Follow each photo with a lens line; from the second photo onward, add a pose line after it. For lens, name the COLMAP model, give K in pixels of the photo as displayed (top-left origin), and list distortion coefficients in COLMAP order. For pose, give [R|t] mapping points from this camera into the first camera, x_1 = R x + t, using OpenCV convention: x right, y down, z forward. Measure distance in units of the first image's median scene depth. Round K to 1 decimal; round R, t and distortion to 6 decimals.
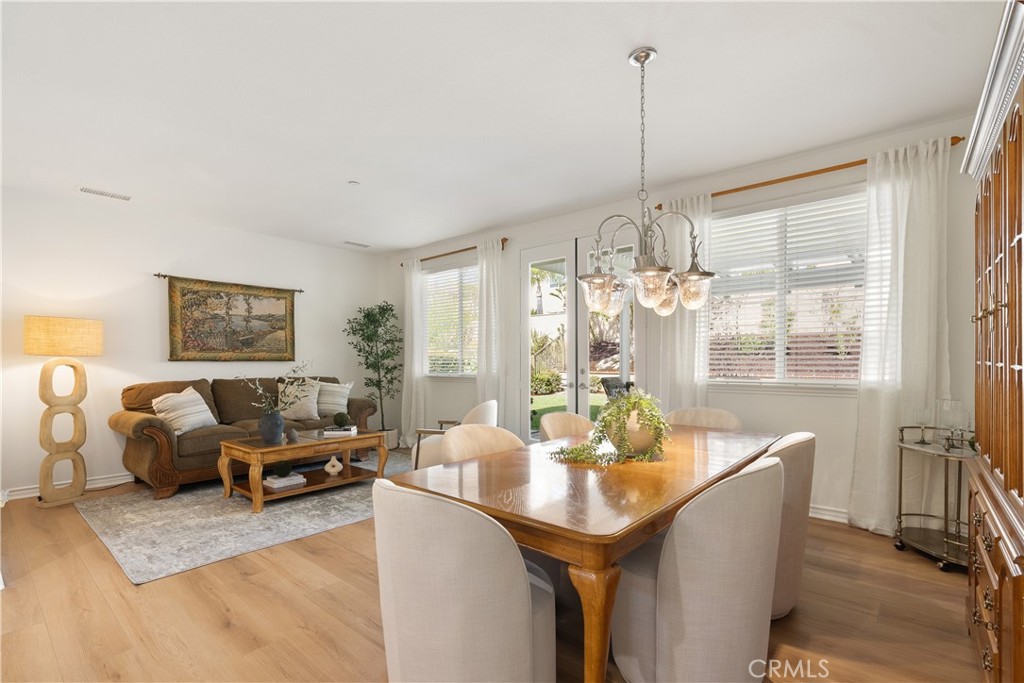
lens RADIAL K [[470.5, 0, 504.5], [0, 470.5, 367.0], [0, 0, 1]] dist [-0.001856, -0.000305]
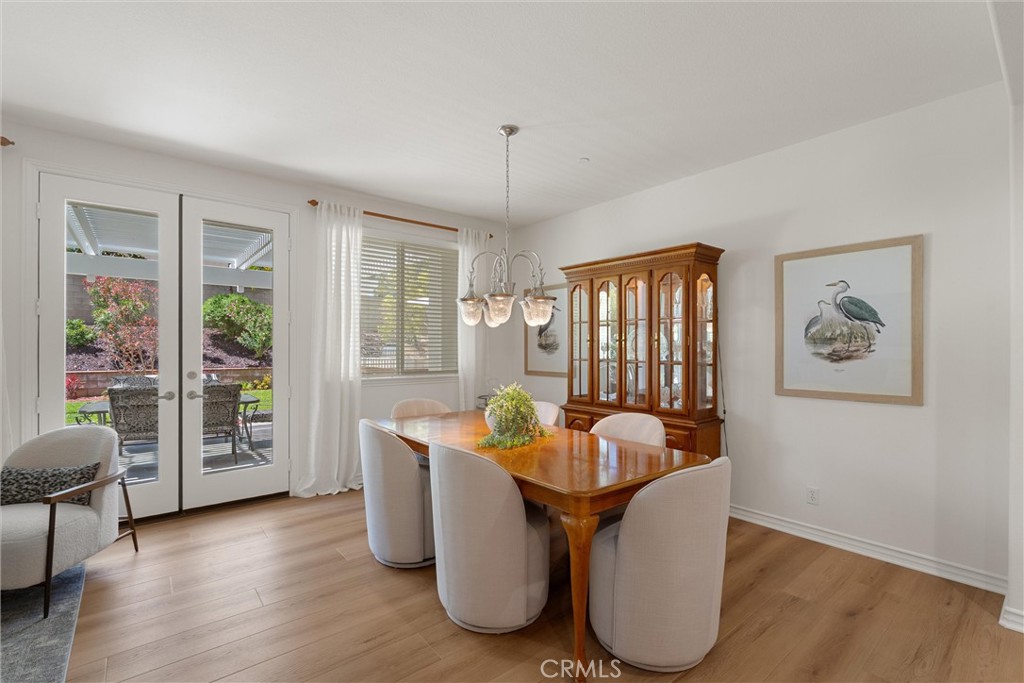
lens RADIAL K [[458.6, 0, 511.8], [0, 458.6, 346.6], [0, 0, 1]] dist [-0.001827, -0.000158]
pose [[0.169274, 0.006056, 0.985550, -0.445838], [0.013892, 0.999867, -0.008530, -0.022675], [-0.985471, 0.015135, 0.169167, 0.361854]]
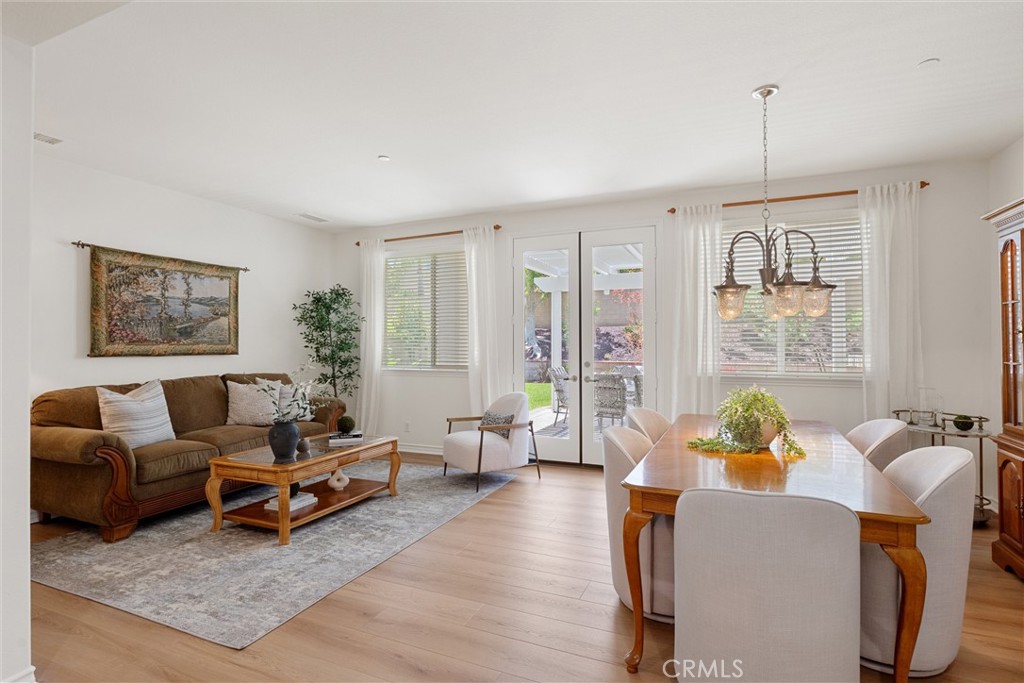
lens RADIAL K [[505.9, 0, 512.0], [0, 505.9, 341.5], [0, 0, 1]] dist [0.001731, 0.000580]
pose [[0.954186, 0.003142, 0.299199, -0.297575], [0.003037, 0.999792, -0.020184, -0.018565], [-0.299200, 0.020168, 0.953977, 0.017621]]
